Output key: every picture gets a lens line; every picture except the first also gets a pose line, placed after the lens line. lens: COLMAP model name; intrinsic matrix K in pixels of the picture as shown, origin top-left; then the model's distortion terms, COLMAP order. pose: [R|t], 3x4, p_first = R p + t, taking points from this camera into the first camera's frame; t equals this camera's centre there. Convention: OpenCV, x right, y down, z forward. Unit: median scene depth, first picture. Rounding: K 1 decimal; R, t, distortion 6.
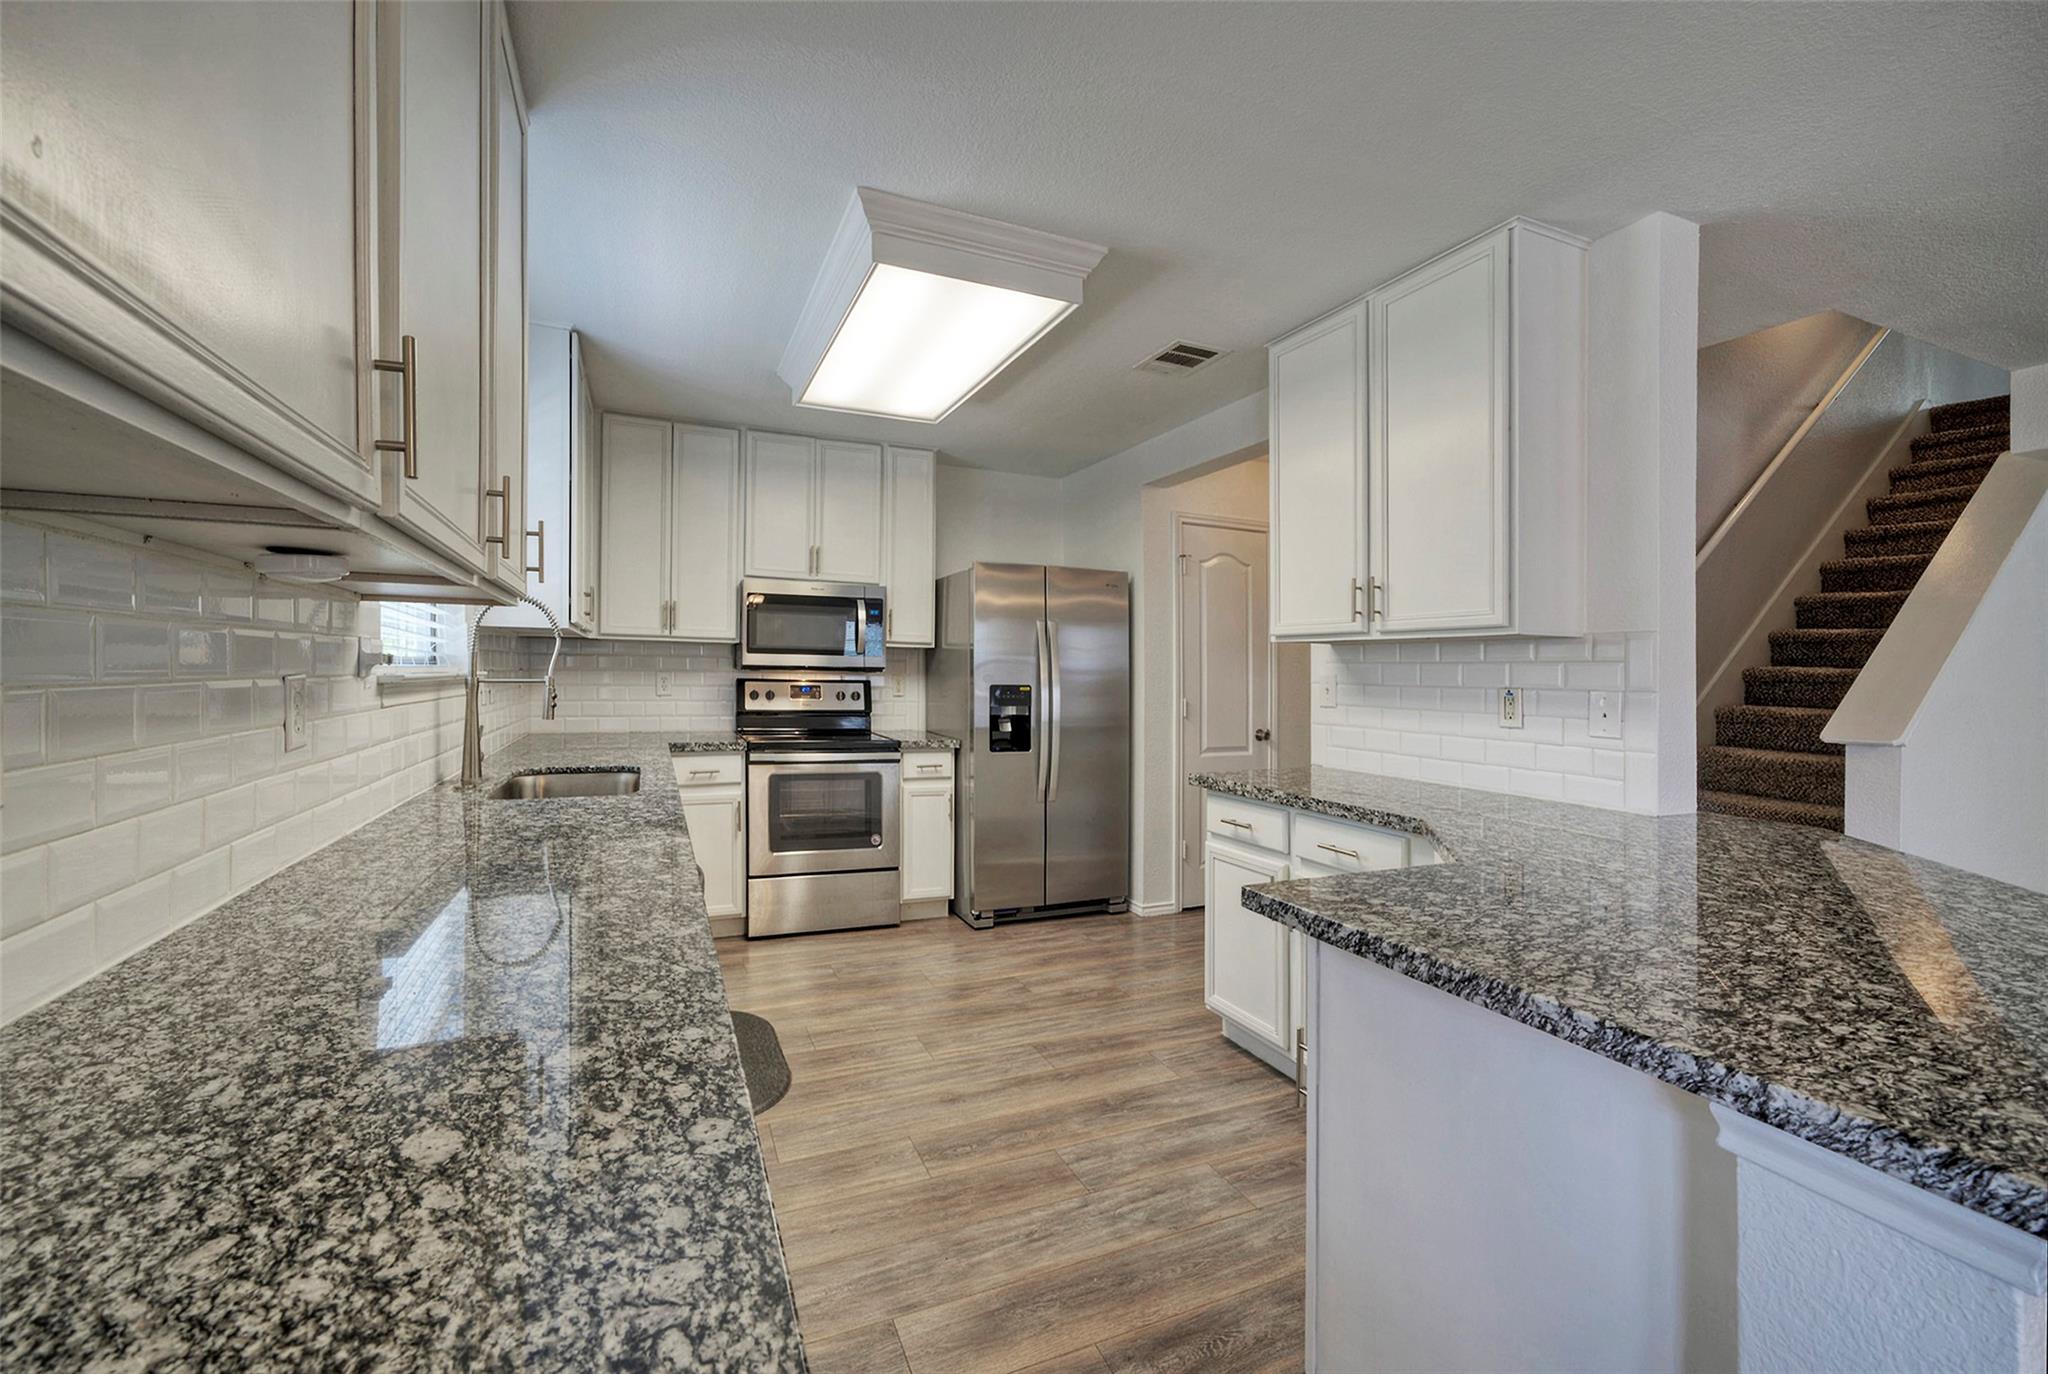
lens RADIAL K [[769.0, 0, 1024.0], [0, 769.0, 687.0], [0, 0, 1]] dist [-0.040546, 0.000018]
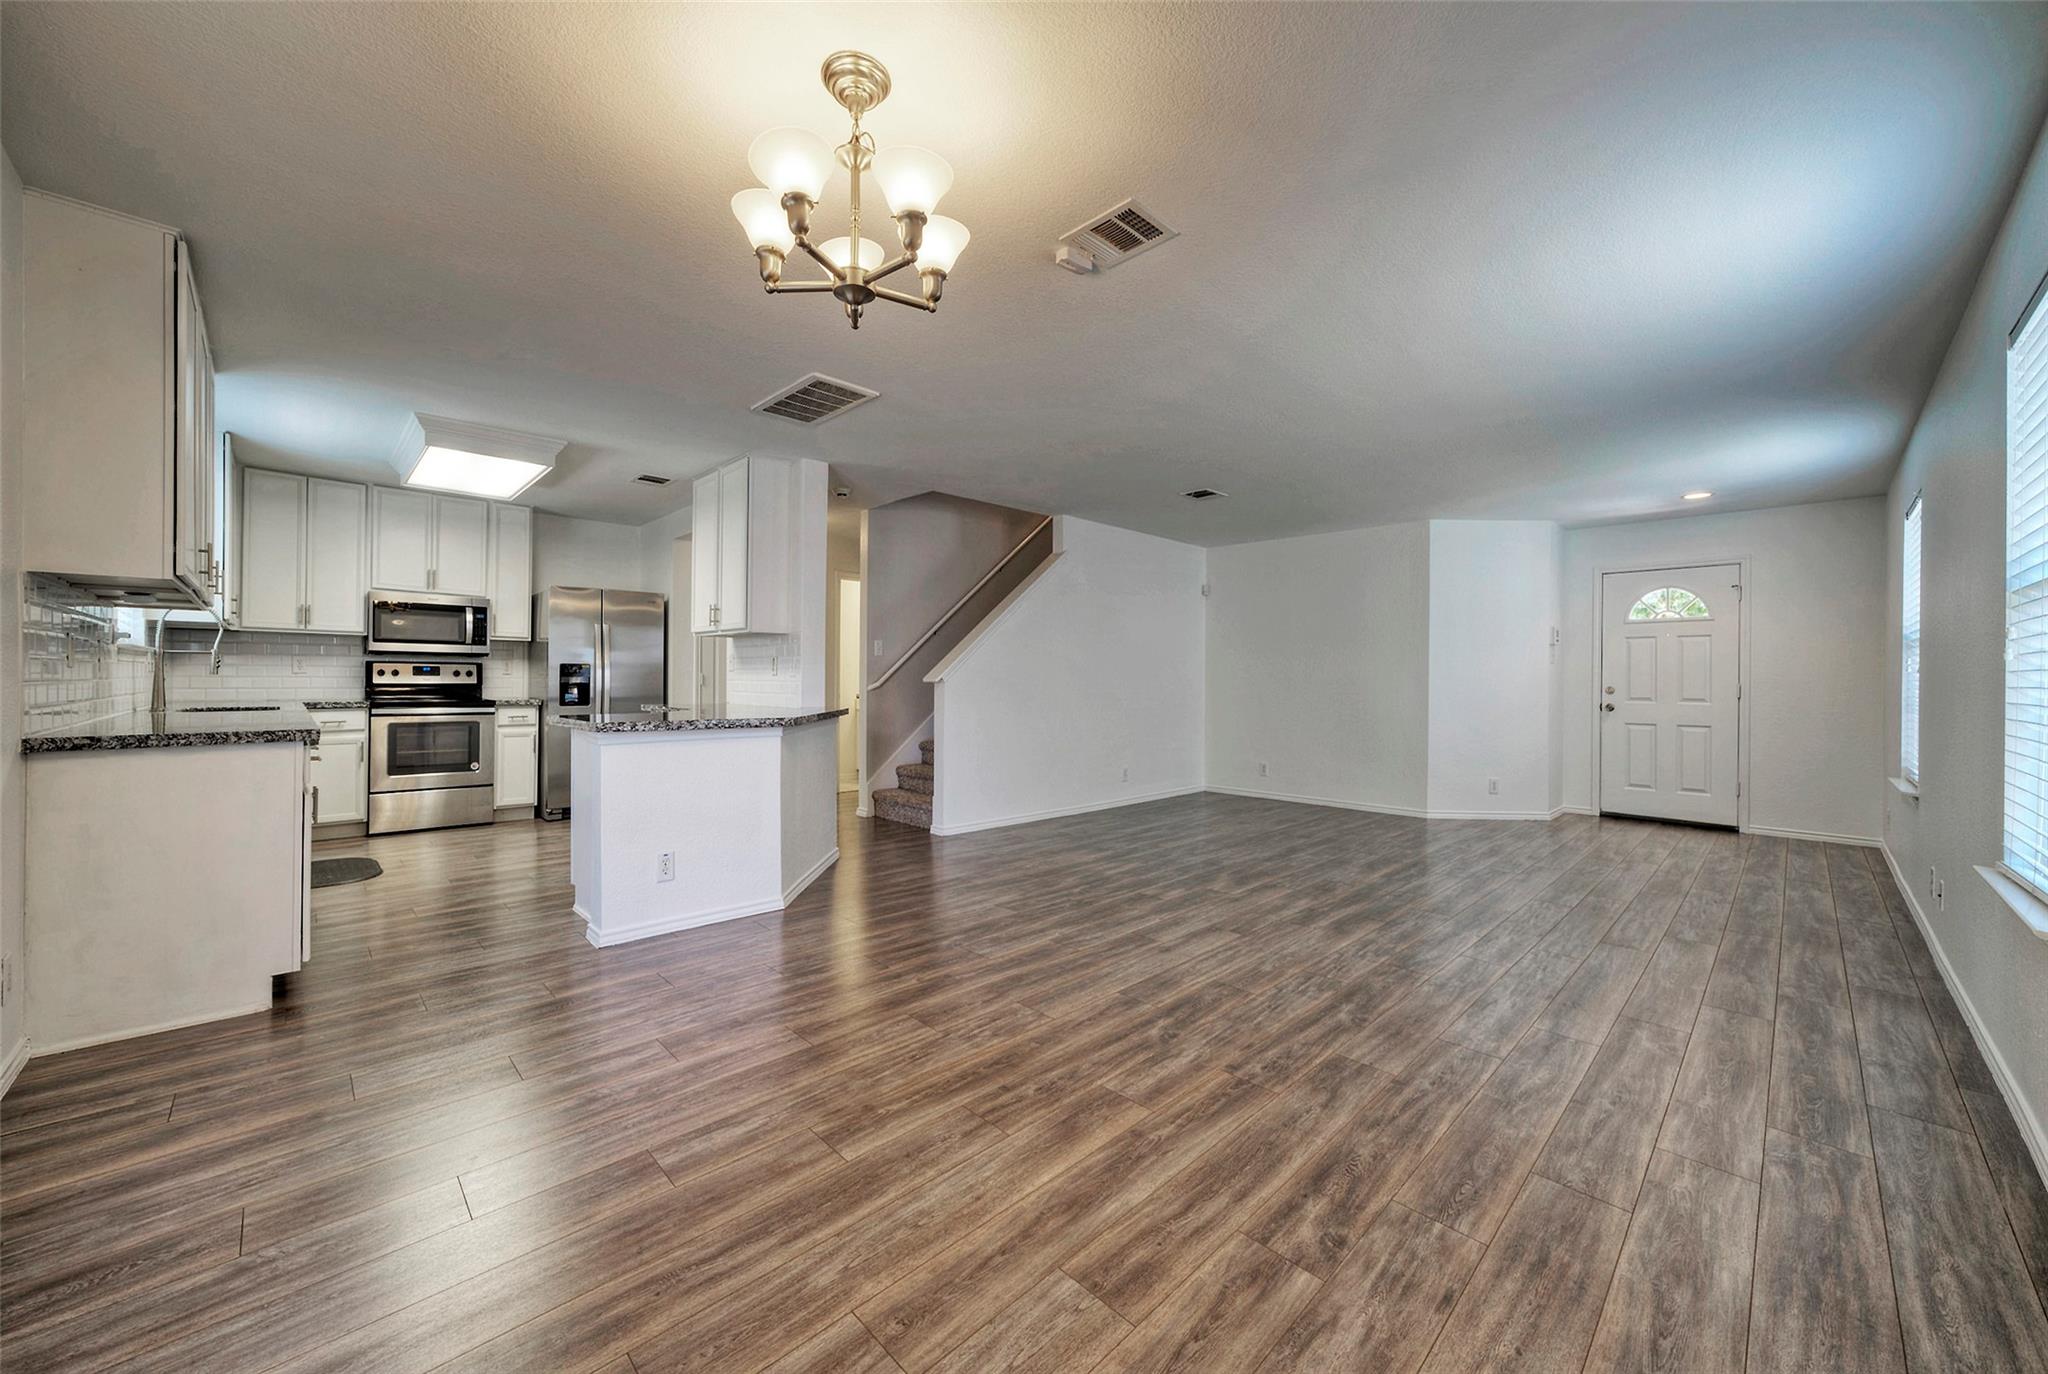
lens RADIAL K [[754.9, 0, 1022.9], [0, 754.9, 672.5], [0, 0, 1]] dist [0.001294, 0.000038]
pose [[0.949206, -0.002748, 0.314643, 0.359890], [0.009858, 0.999731, -0.021008, 0.056069], [-0.314501, 0.023043, 0.948977, -0.750342]]
